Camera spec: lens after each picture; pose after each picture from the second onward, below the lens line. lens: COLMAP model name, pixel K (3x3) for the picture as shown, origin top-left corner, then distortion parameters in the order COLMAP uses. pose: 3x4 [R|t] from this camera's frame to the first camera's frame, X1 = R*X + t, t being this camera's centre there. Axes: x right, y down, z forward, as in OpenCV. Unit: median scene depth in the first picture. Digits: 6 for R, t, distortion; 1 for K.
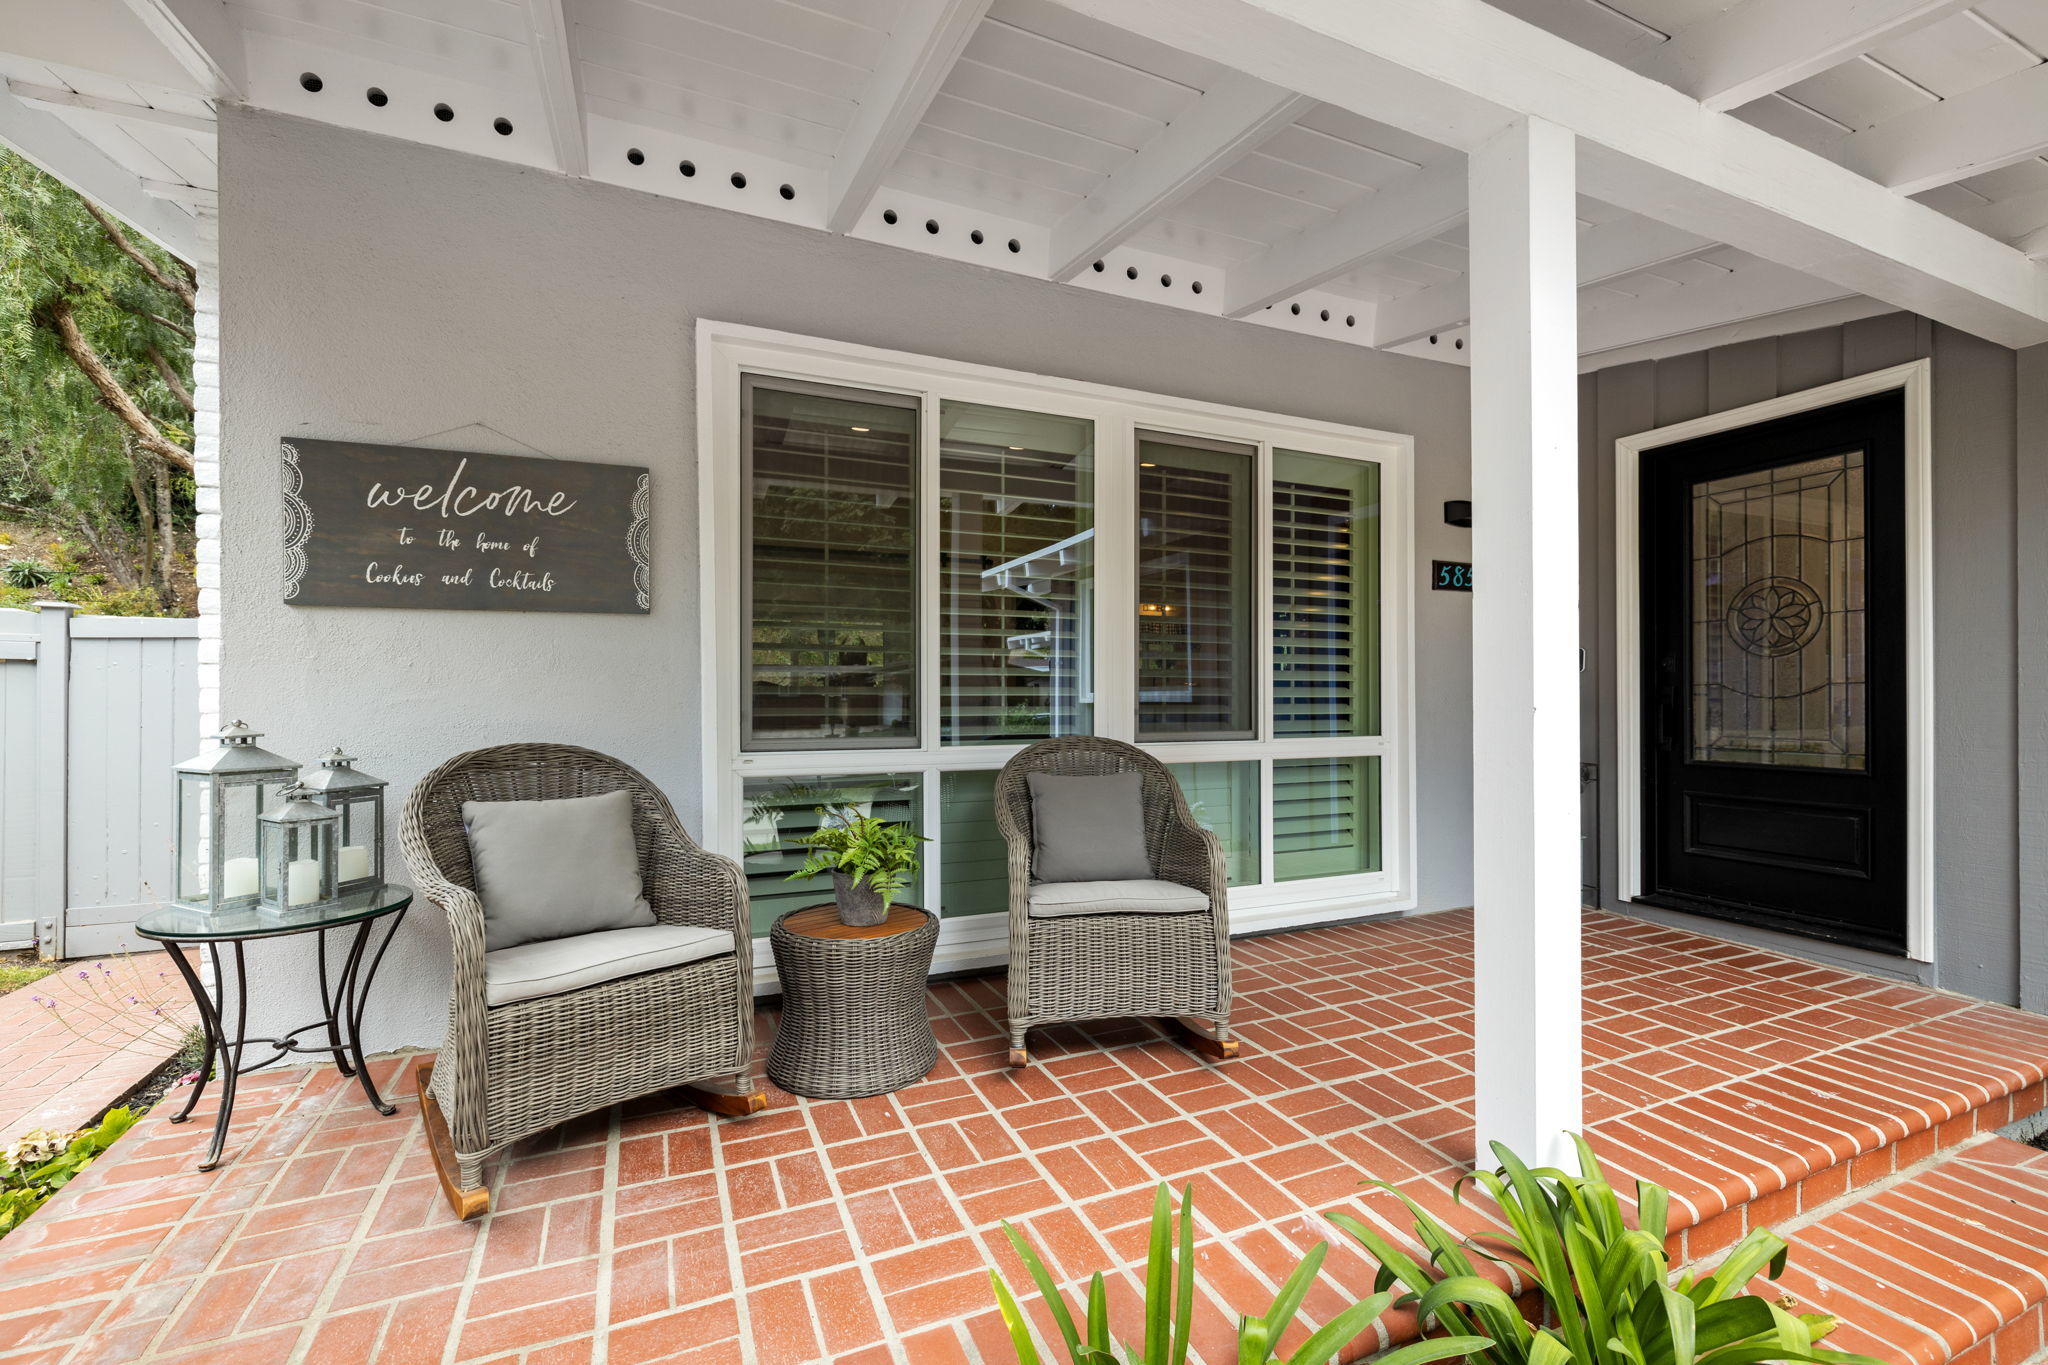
lens RADIAL K [[866.7, 0, 1024.0], [0, 866.7, 682.5], [0, 0, 1]] dist [0.000276, -0.000124]
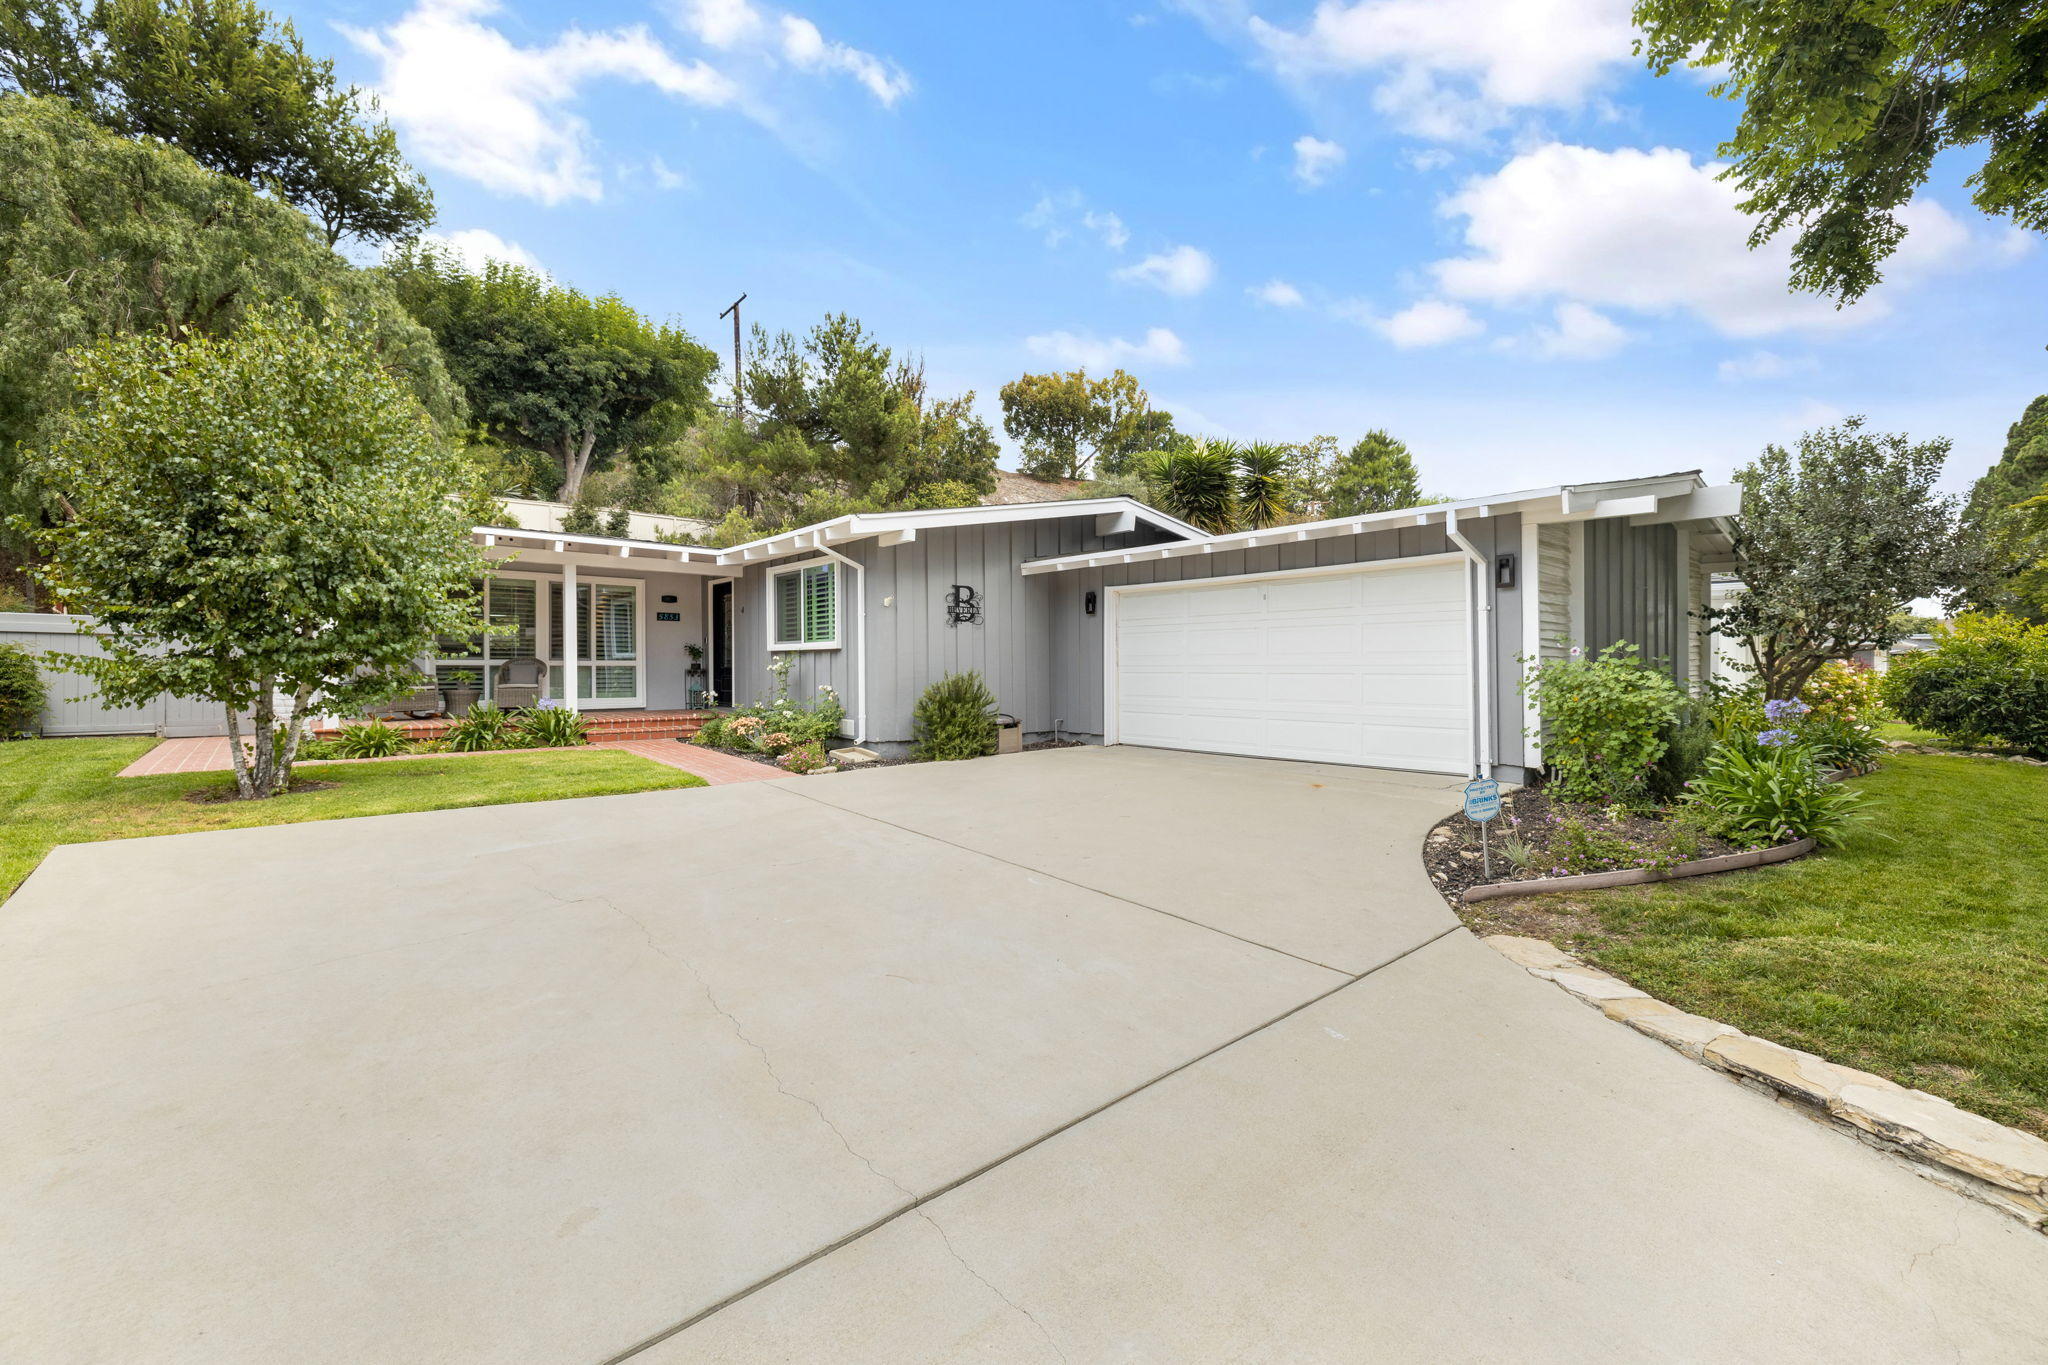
lens RADIAL K [[854.4, 0, 1027.5], [0, 854.4, 676.8], [0, 0, 1]] dist [-0.001163, 0.000162]
pose [[0.952467, -0.002396, 0.304632, 1.364072], [-0.004378, 0.999758, 0.021551, 0.066628], [-0.304610, -0.021861, 0.952226, -4.582104]]
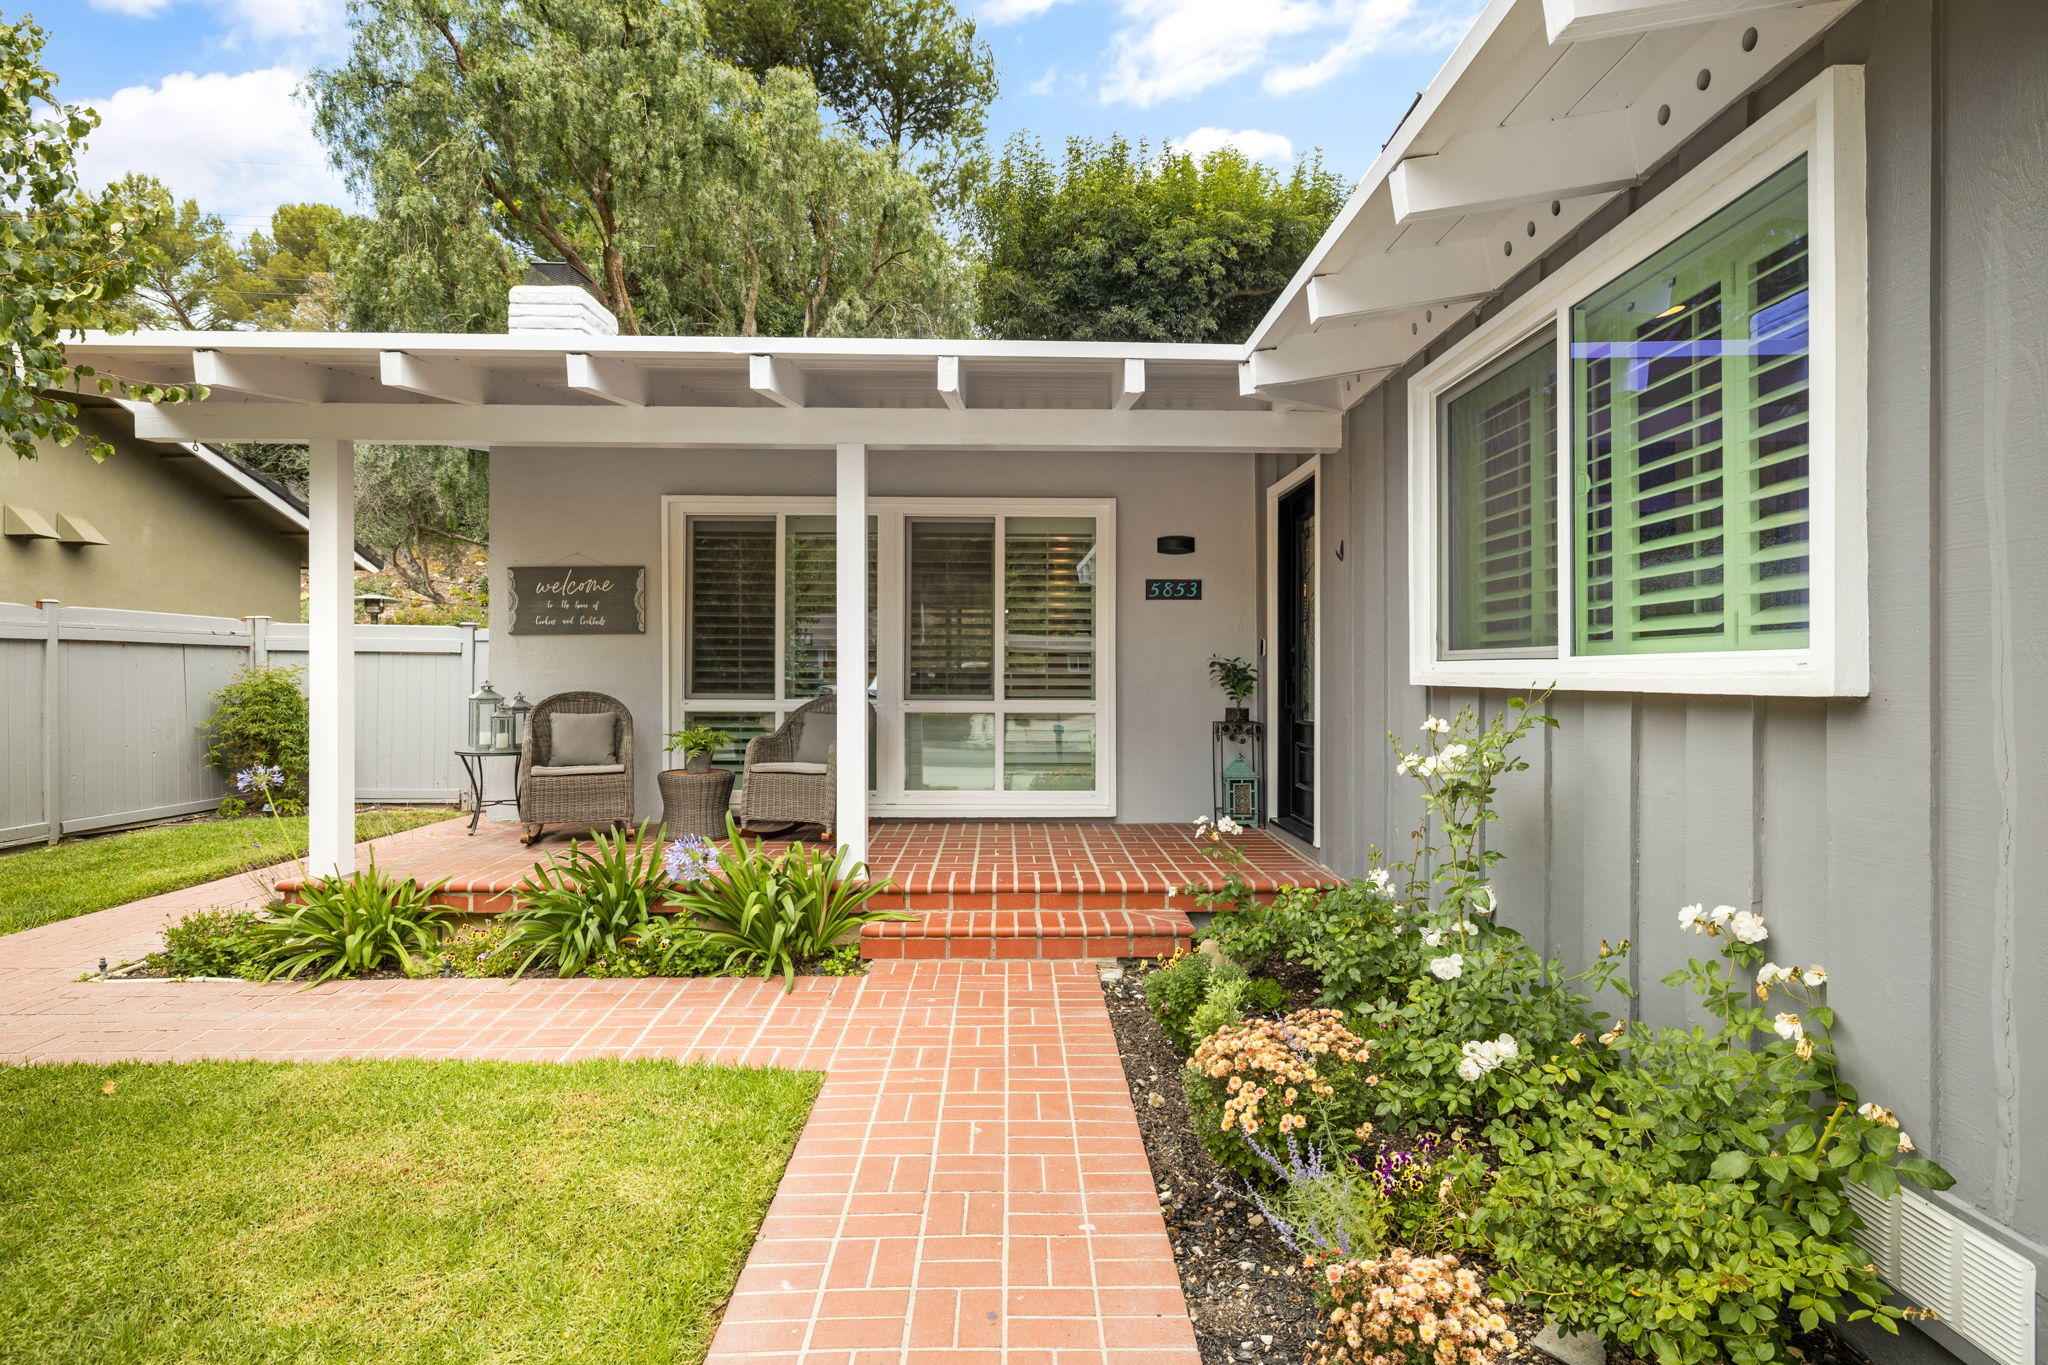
lens RADIAL K [[1023.4, 0, 1028.2], [0, 1023.4, 669.0], [0, 0, 1]] dist [-0.000408, 0.000024]
pose [[0.925761, 0.001302, -0.378108, 1.491023], [0.001295, 0.999977, 0.006614, -0.008260], [0.378108, -0.006613, 0.925738, -1.048981]]
